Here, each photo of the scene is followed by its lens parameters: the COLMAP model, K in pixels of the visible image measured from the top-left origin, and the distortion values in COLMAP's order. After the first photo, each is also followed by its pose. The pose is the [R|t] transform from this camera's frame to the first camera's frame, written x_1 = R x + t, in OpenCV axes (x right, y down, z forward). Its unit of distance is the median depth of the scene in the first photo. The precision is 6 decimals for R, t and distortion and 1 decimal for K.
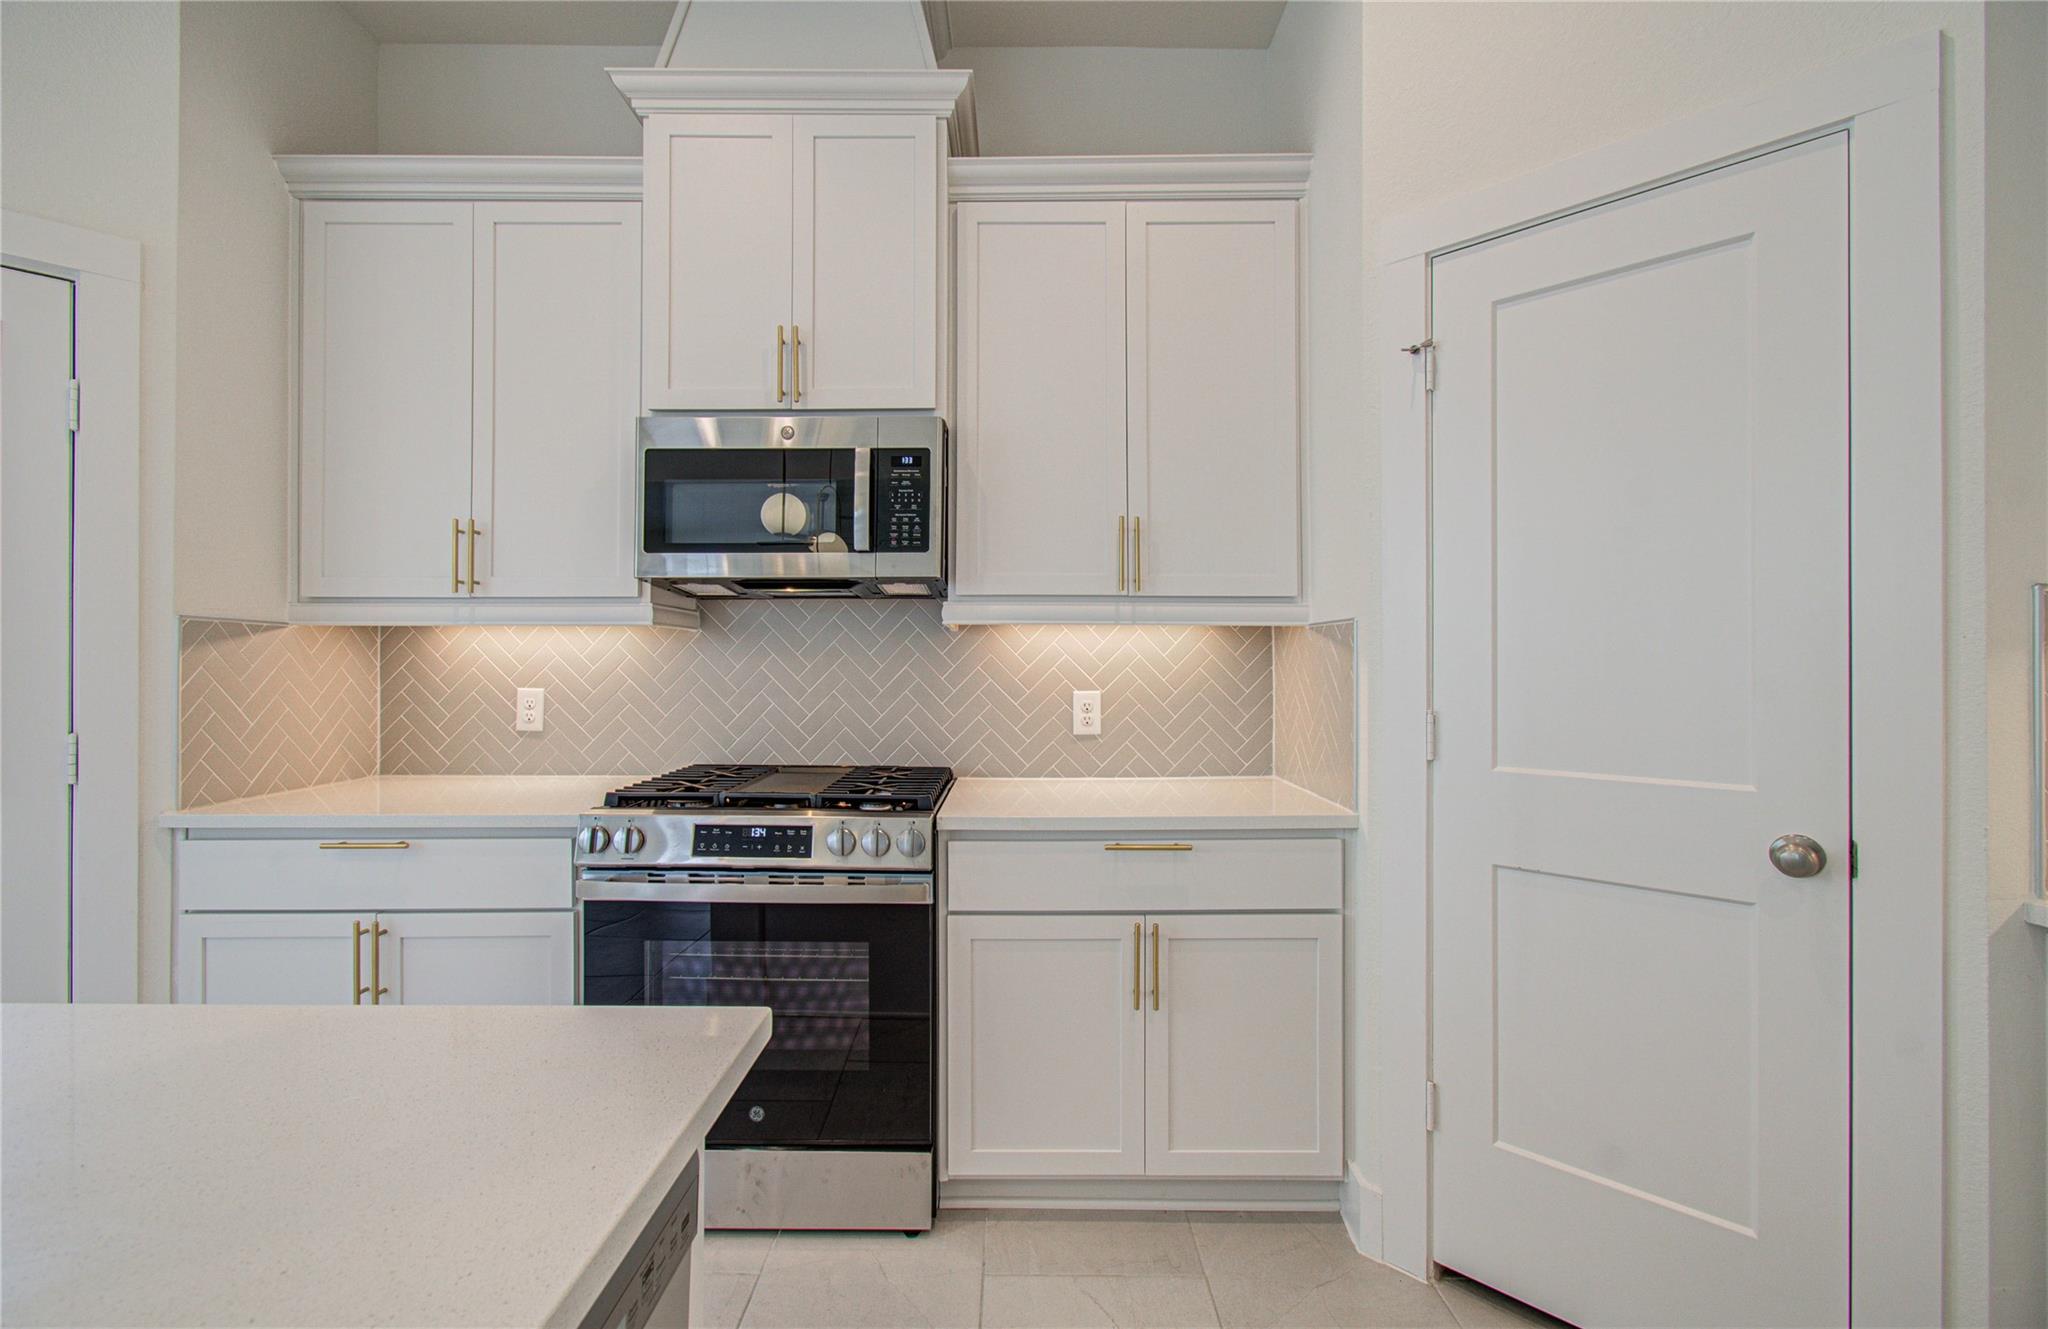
lens RADIAL K [[948.4, 0, 995.7], [0, 948.4, 654.4], [0, 0, 1]] dist [0.013884, 0.000992]
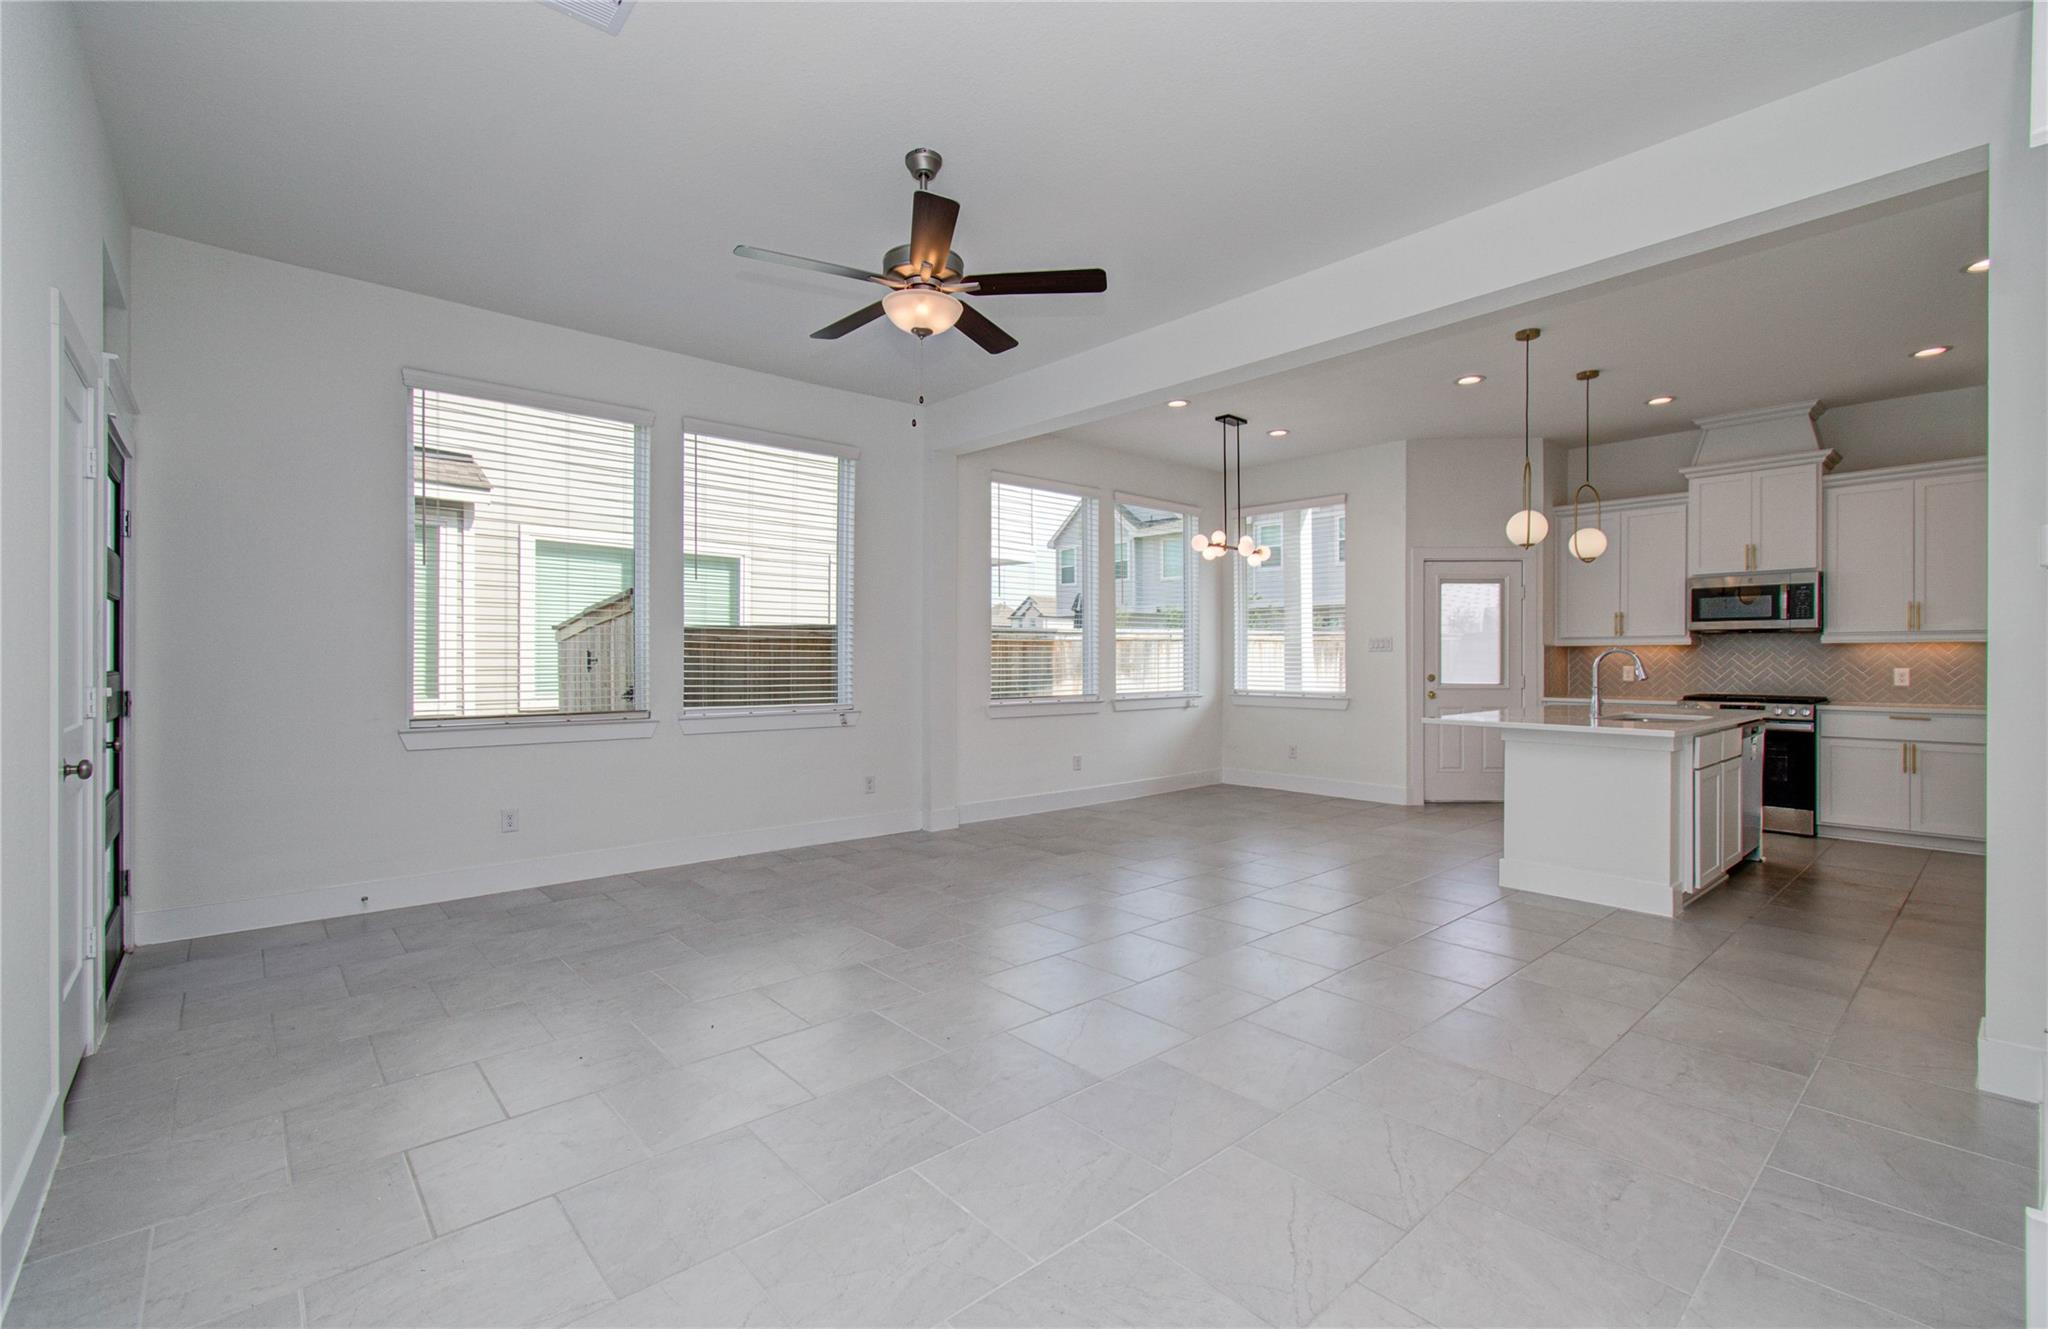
lens RADIAL K [[897.3, 0, 1034.1], [0, 897.3, 655.7], [0, 0, 1]] dist [-0.005054, 0.006497]
pose [[0.695671, -0.002096, -0.718358, 0.242931], [0.009080, 0.999942, 0.005876, -0.032864], [0.718304, -0.010610, 0.695649, -2.622068]]
